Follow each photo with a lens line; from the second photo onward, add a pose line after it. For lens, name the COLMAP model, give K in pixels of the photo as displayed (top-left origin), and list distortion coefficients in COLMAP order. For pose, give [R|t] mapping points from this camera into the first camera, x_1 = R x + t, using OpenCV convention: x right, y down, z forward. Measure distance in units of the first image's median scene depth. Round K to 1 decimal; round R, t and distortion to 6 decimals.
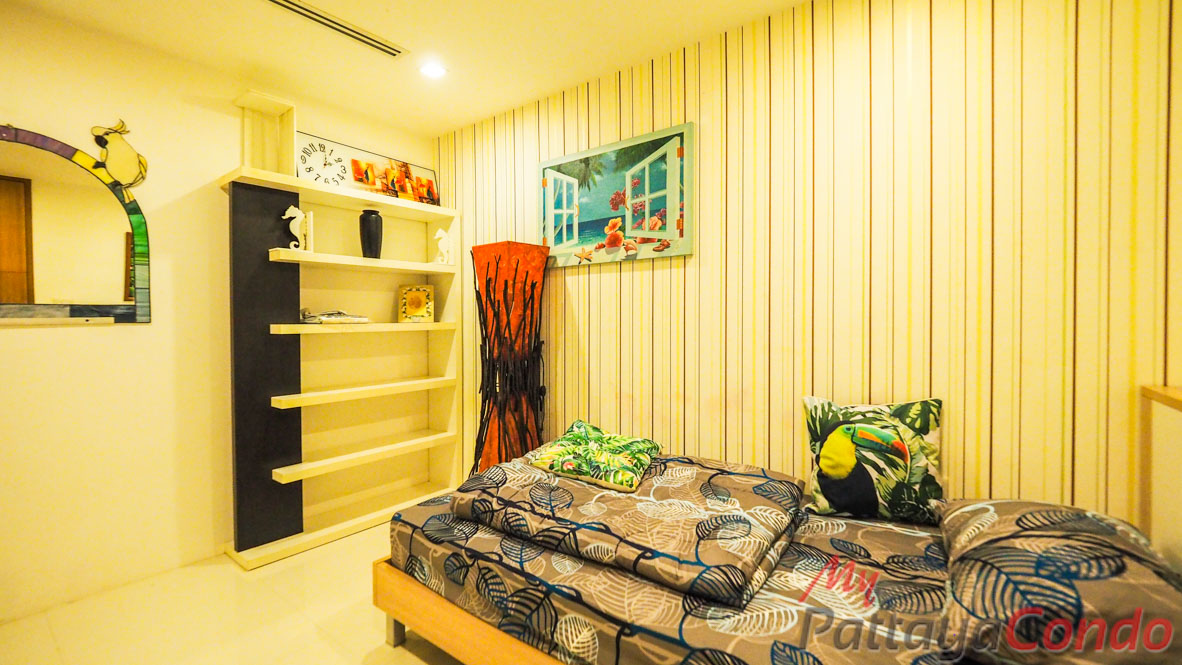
lens RADIAL K [[500.8, 0, 584.6], [0, 500.8, 331.7], [0, 0, 1]] dist [0.000959, 0.000455]
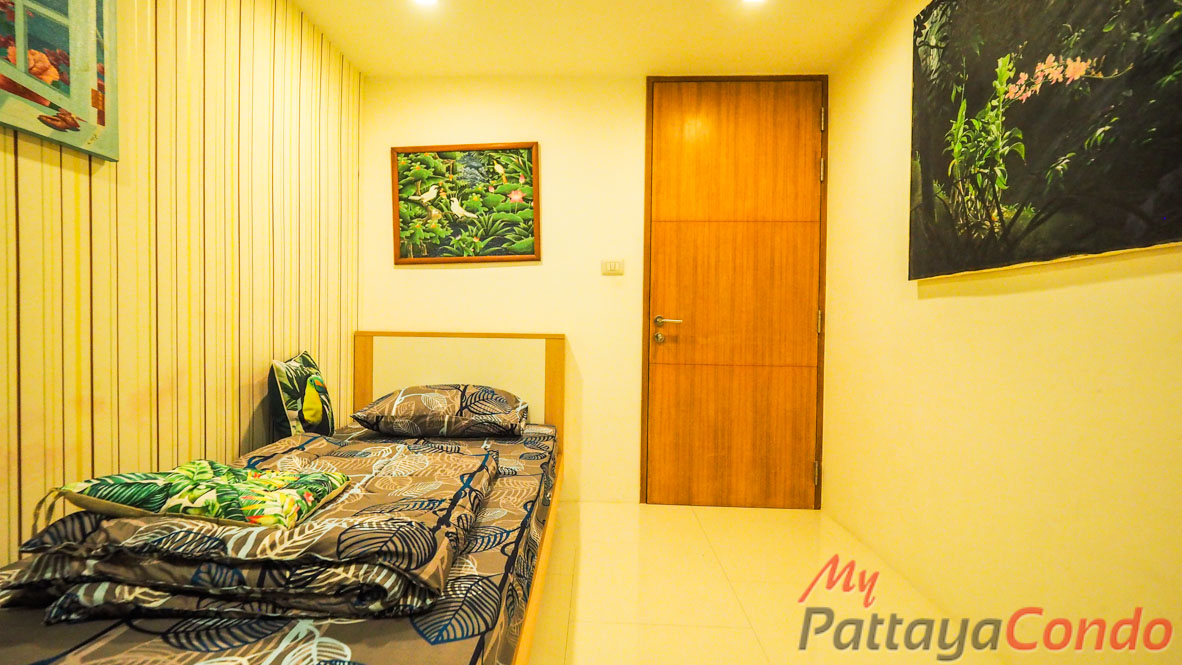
lens RADIAL K [[500.8, 0, 585.9], [0, 500.8, 324.5], [0, 0, 1]] dist [0.000959, 0.000455]
pose [[-0.589932, -0.008124, 0.807412, -0.770012], [0.011777, 0.999756, 0.018665, 0.047945], [-0.807367, 0.020520, -0.589692, 1.141630]]
